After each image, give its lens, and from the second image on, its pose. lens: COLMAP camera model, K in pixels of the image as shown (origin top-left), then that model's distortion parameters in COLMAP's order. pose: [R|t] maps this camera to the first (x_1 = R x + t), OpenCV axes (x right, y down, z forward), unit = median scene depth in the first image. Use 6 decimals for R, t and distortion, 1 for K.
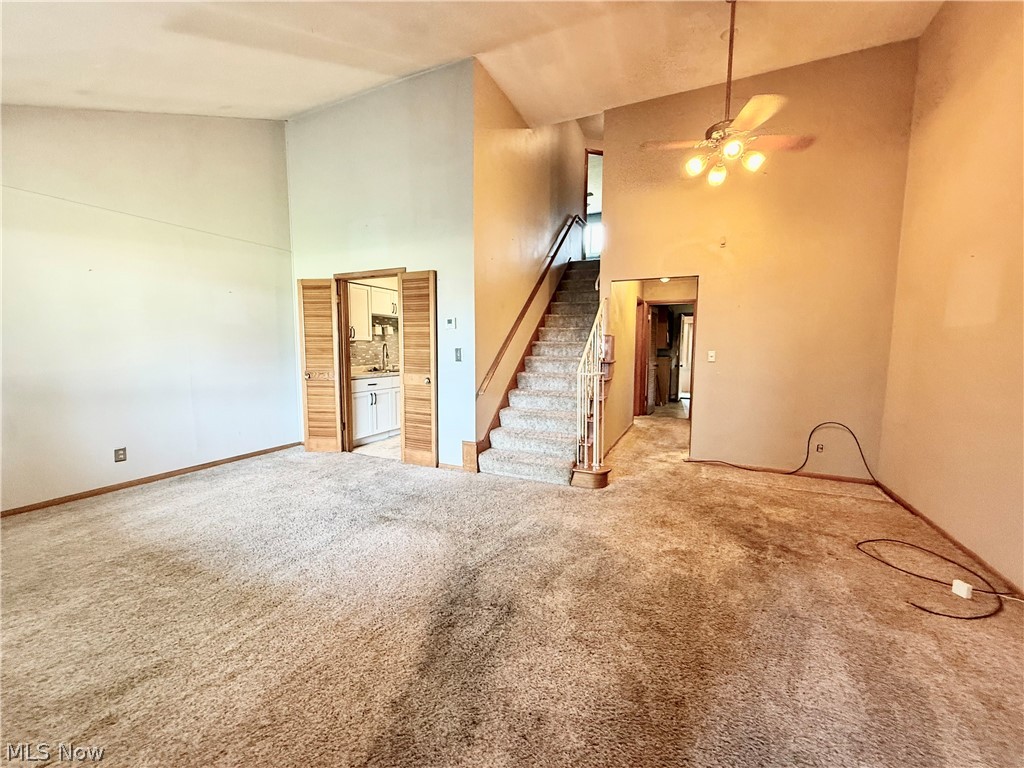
lens RADIAL K [[414.6, 0, 512.0], [0, 414.6, 384.0], [0, 0, 1]] dist [0.001102, 0.000208]
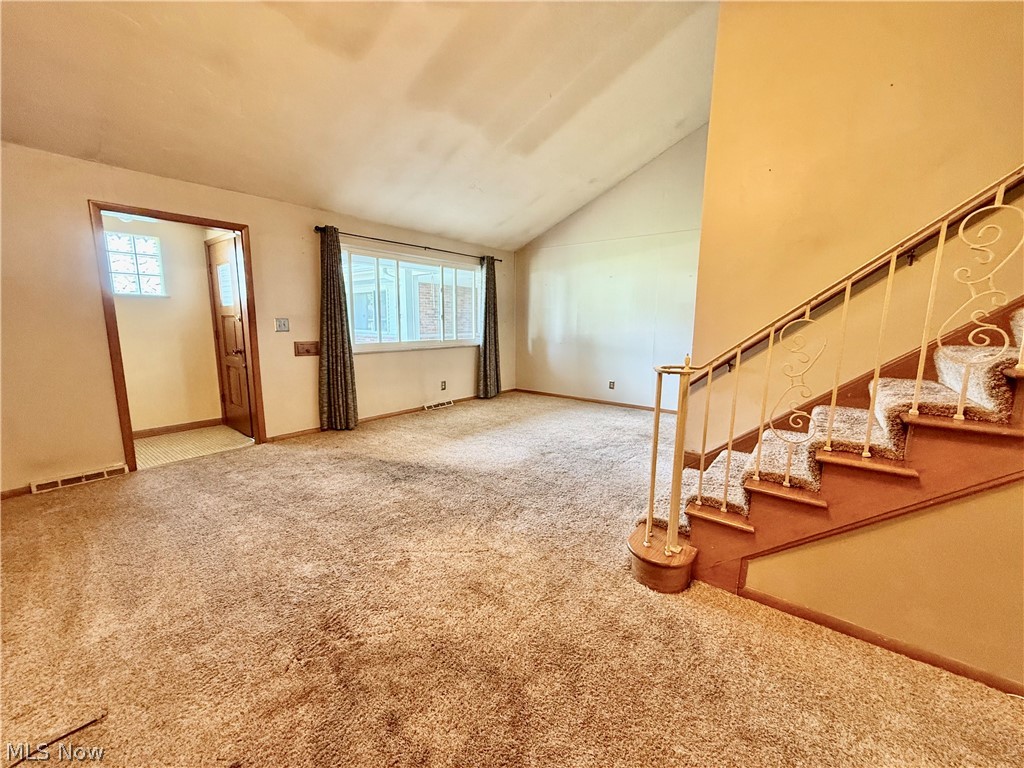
lens RADIAL K [[414.6, 0, 512.0], [0, 414.6, 384.0], [0, 0, 1]] dist [0.001102, 0.000208]
pose [[-0.235044, 0.142758, -0.961444, 0.885991], [-0.098070, 0.980624, 0.169581, -0.092429], [0.967025, 0.134148, -0.216489, 1.083432]]
